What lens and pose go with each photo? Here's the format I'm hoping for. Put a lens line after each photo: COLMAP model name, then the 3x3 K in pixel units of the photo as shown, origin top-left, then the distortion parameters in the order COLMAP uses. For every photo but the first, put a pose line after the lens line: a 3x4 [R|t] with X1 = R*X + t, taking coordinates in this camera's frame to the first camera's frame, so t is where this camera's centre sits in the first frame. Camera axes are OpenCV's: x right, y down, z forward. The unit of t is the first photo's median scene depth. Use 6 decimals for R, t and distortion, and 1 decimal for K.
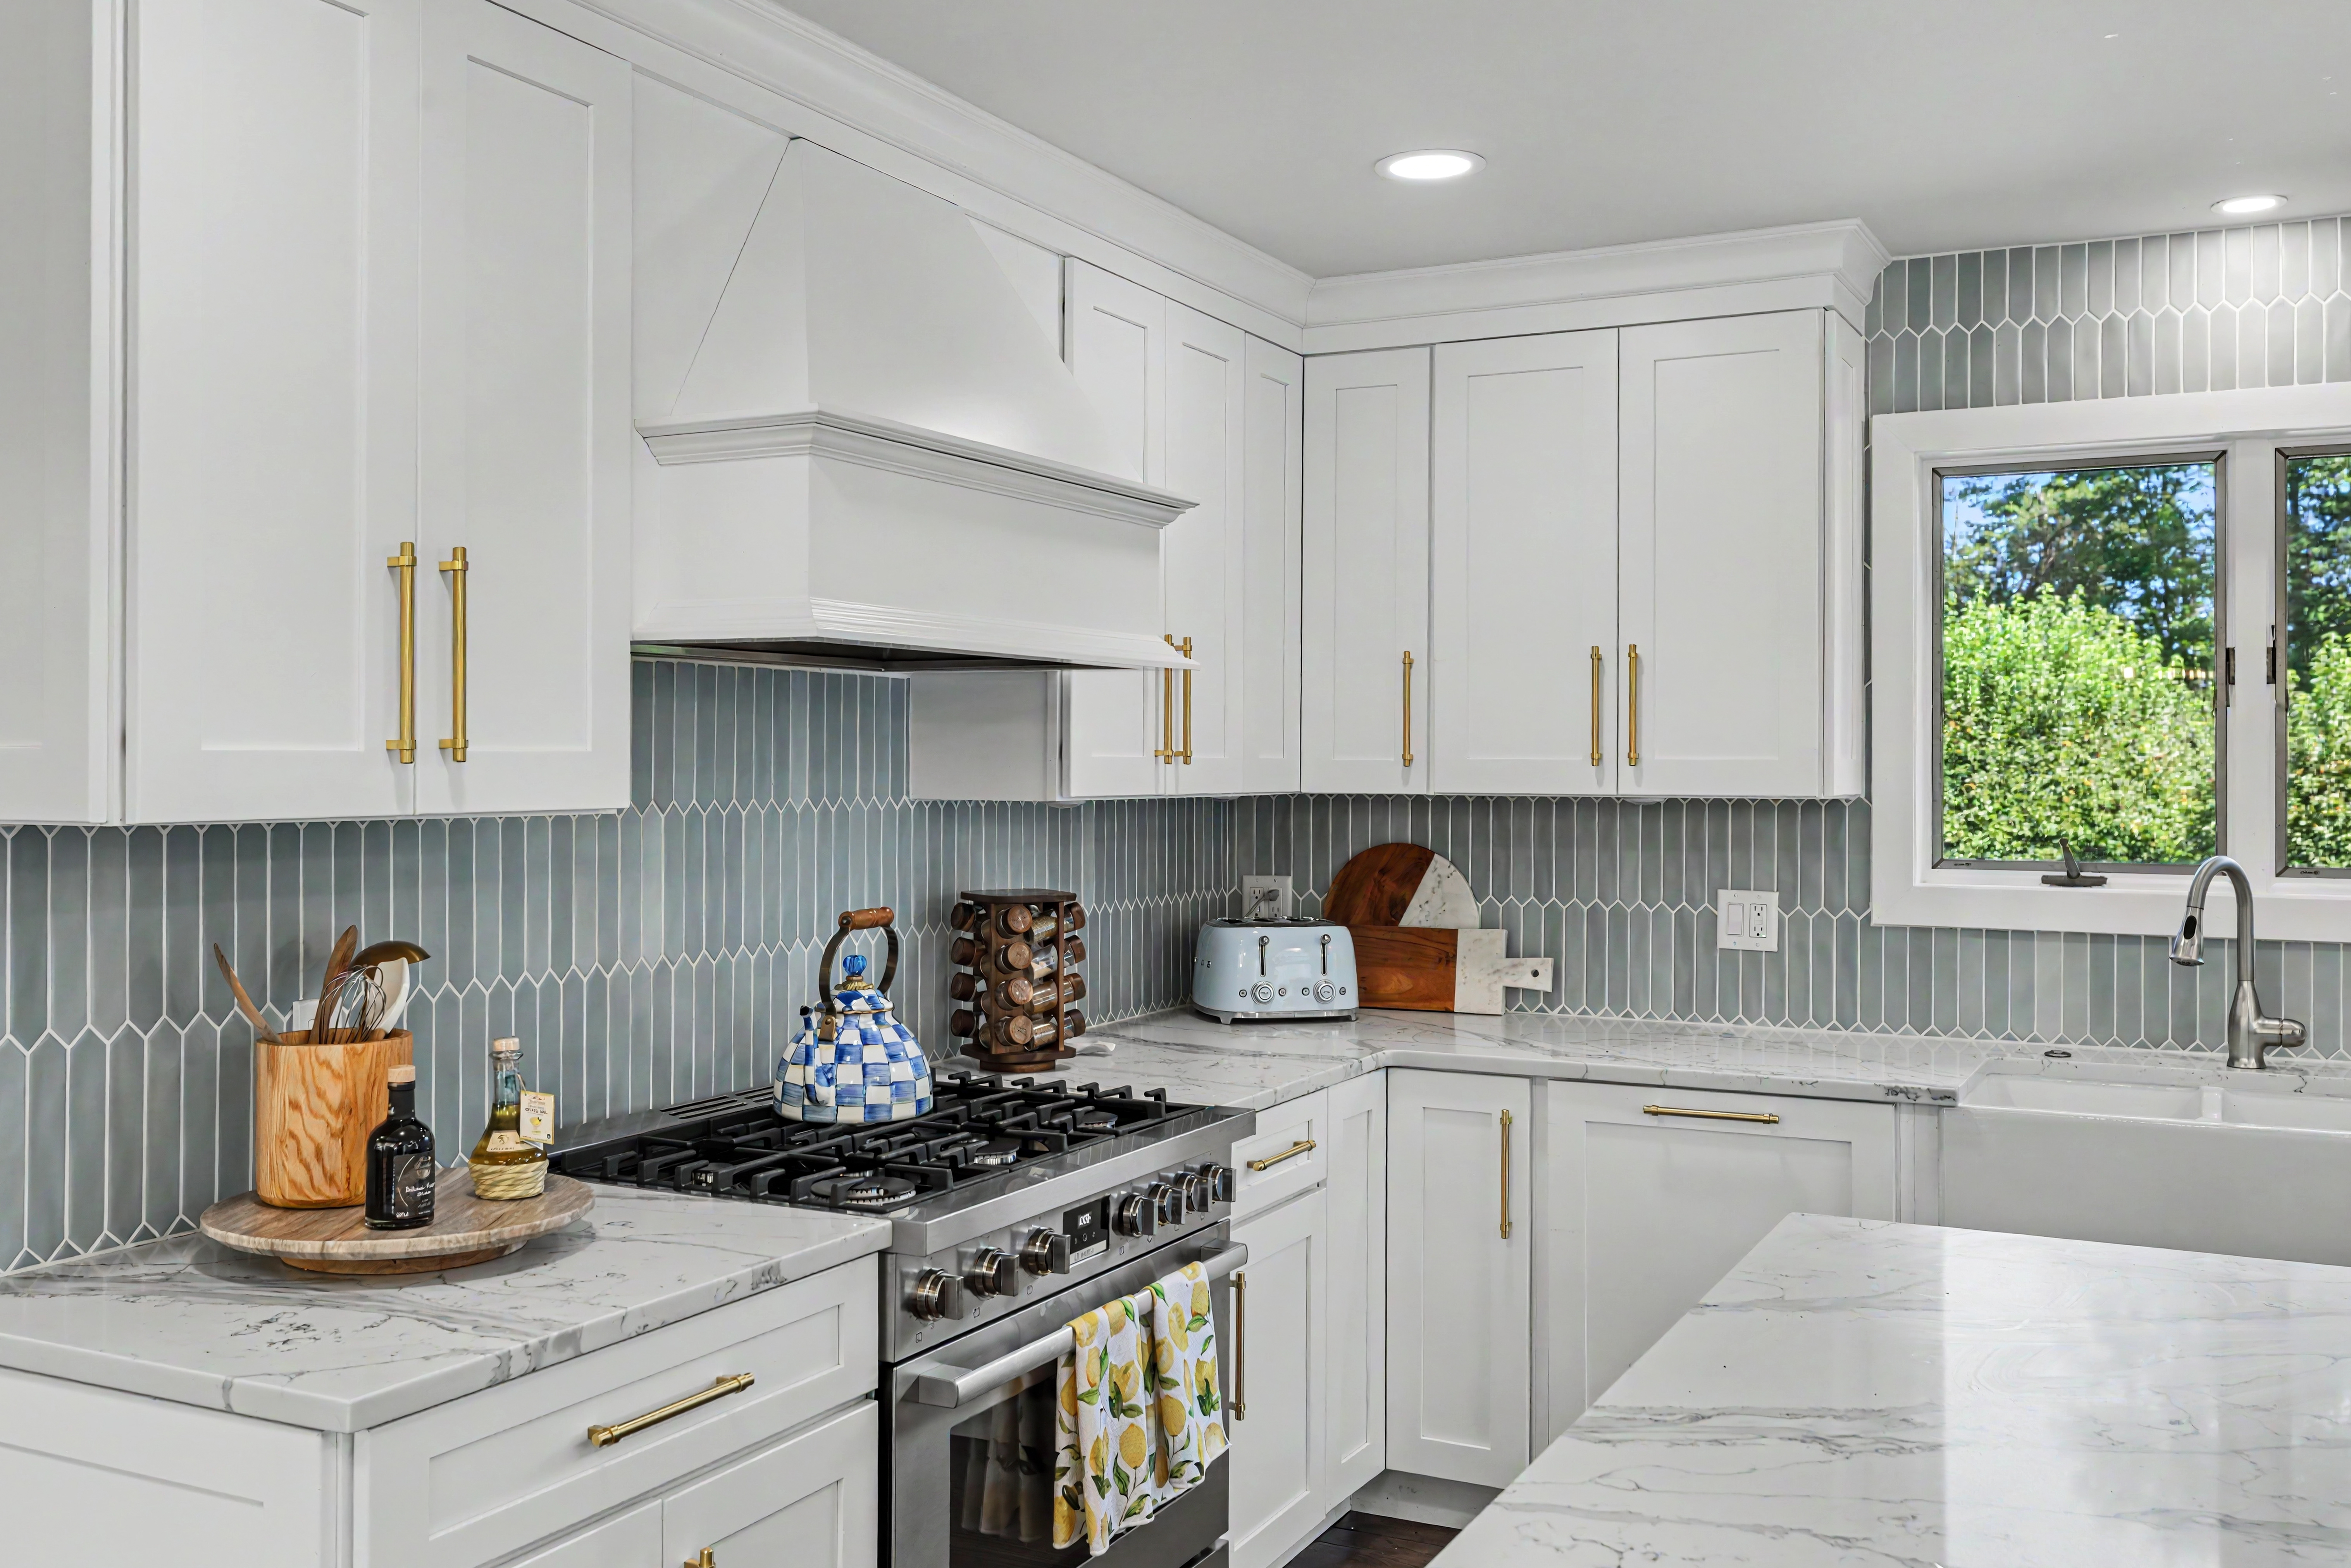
lens RADIAL K [[2099.7, 0, 1153.9], [0, 2099.7, 758.7], [0, 0, 1]] dist [-0.003680, -0.000498]
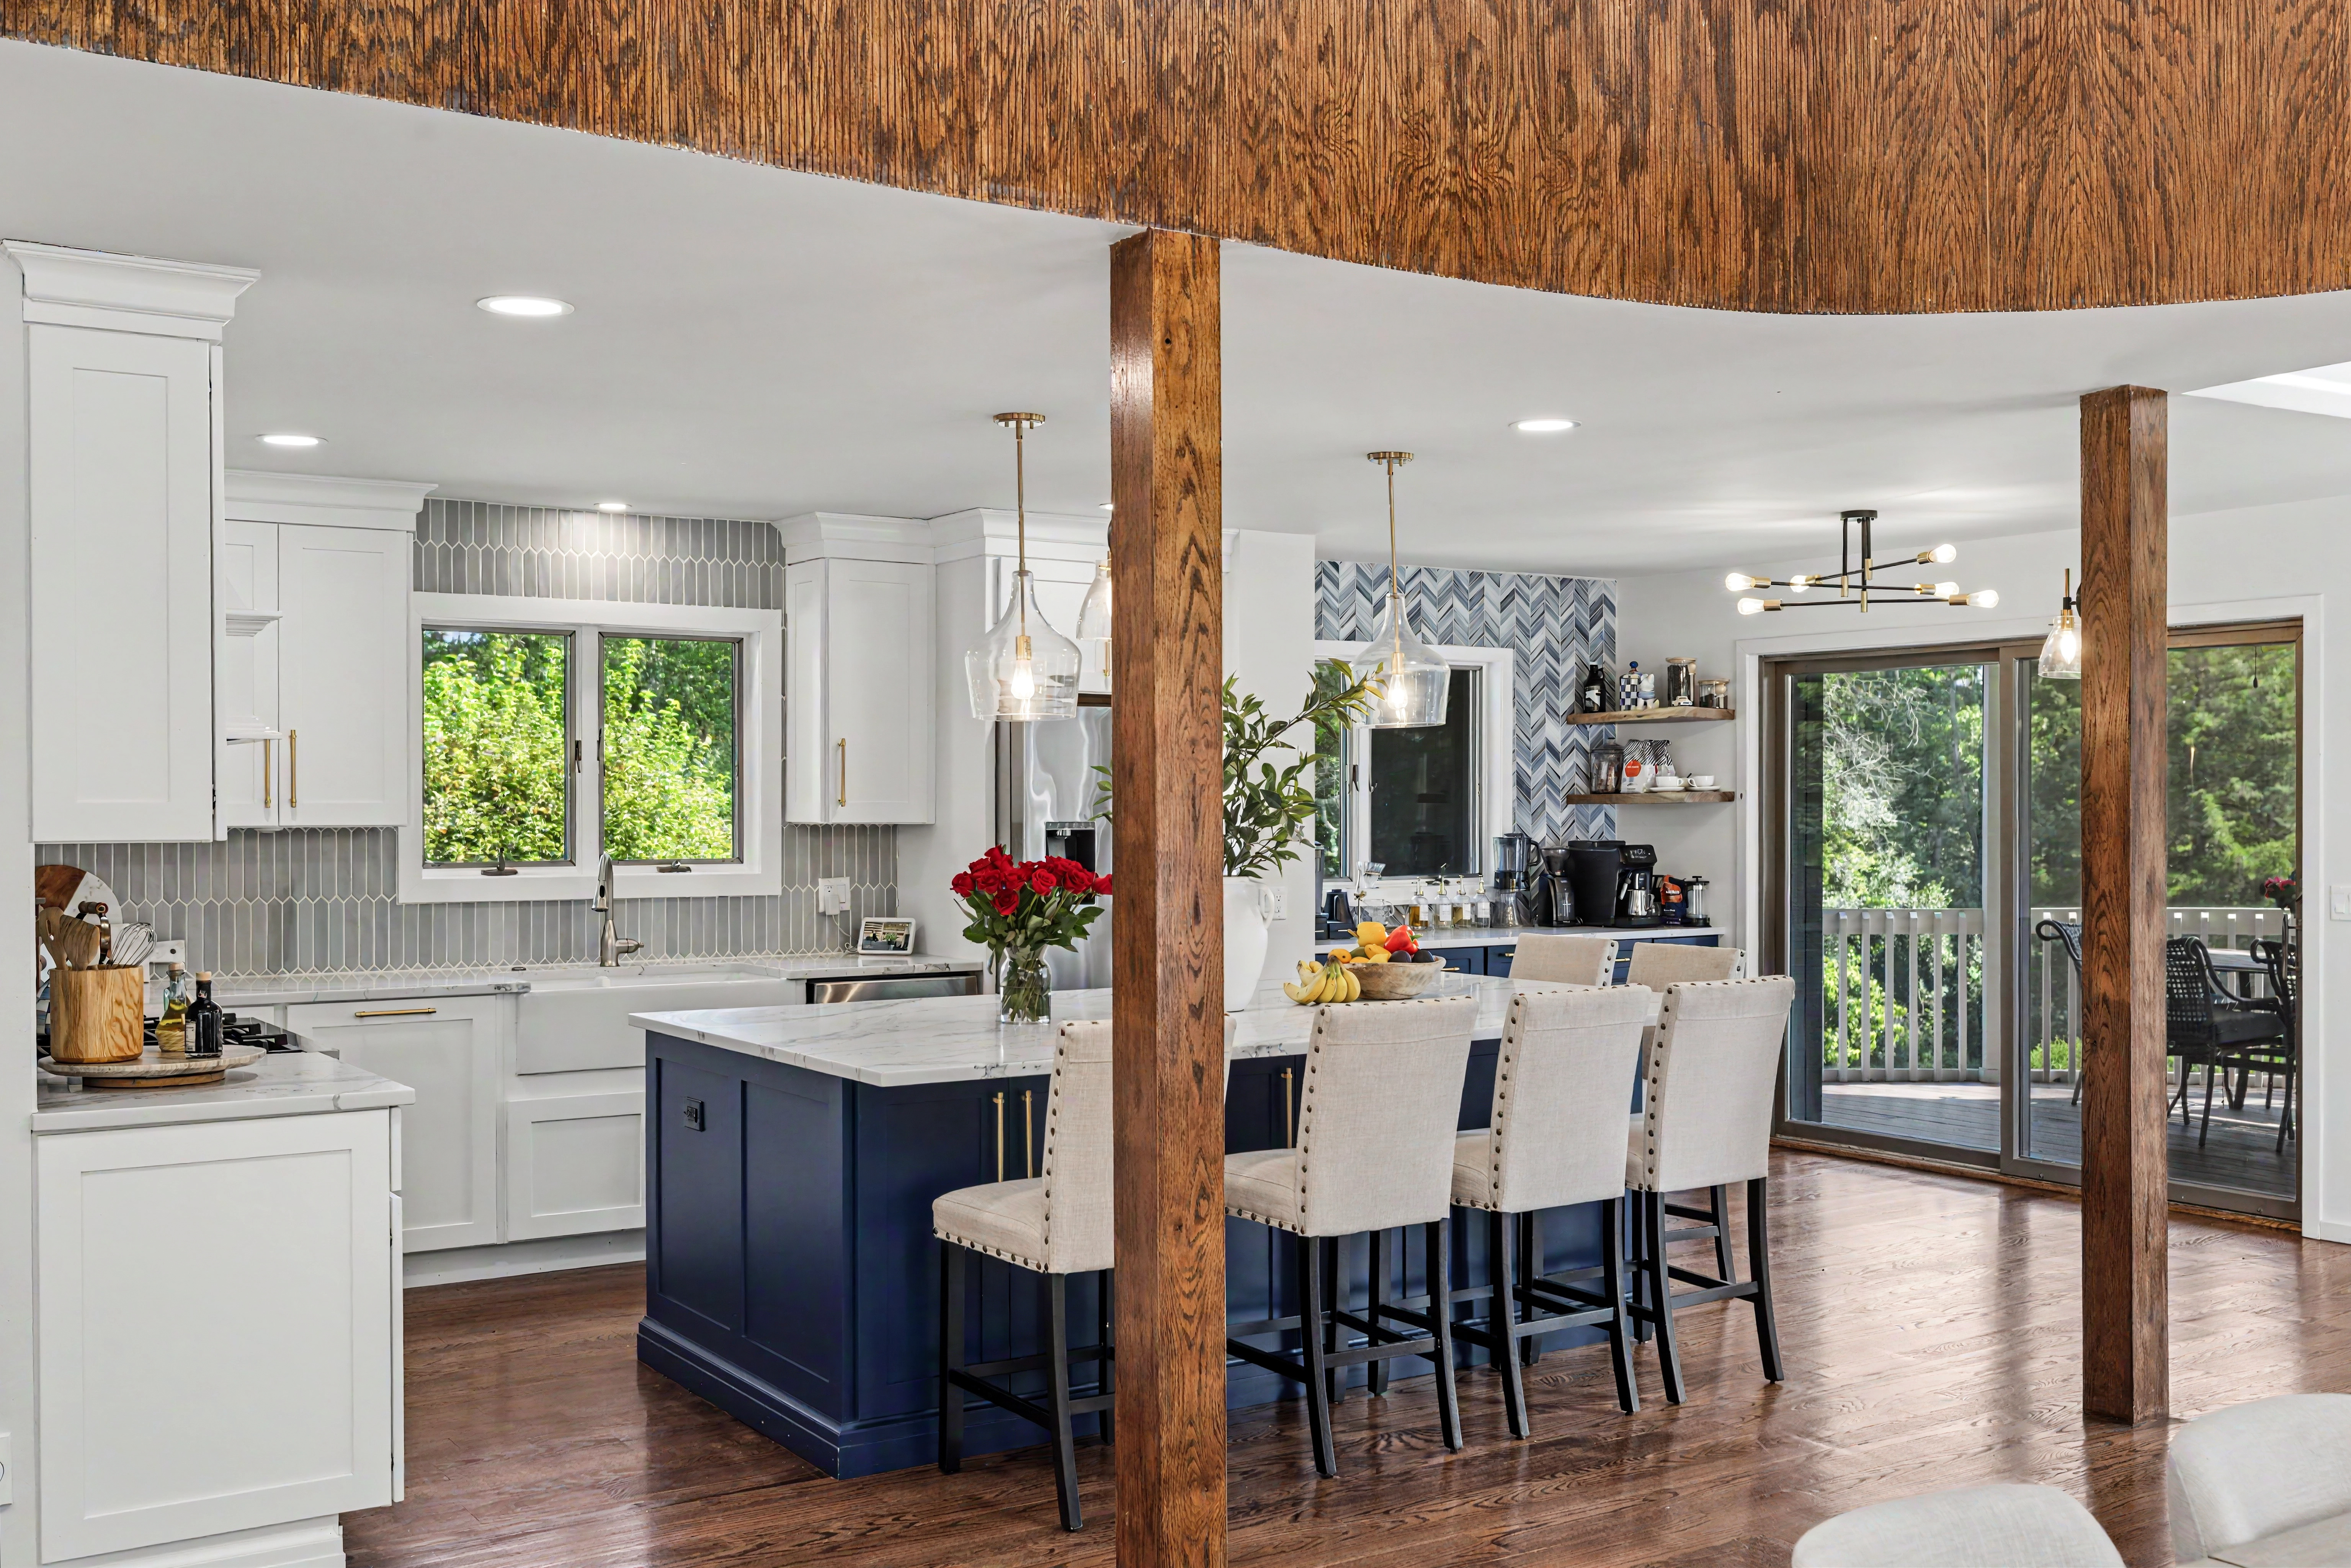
lens RADIAL K [[2251.9, 0, 1173.8], [0, 2251.9, 784.3], [0, 0, 1]] dist [0.001014, 0.000000]
pose [[0.490156, 0.002764, 0.871630, -0.906476], [0.002634, 0.999986, -0.004652, -0.003911], [-0.871631, 0.004576, 0.490142, -0.389622]]
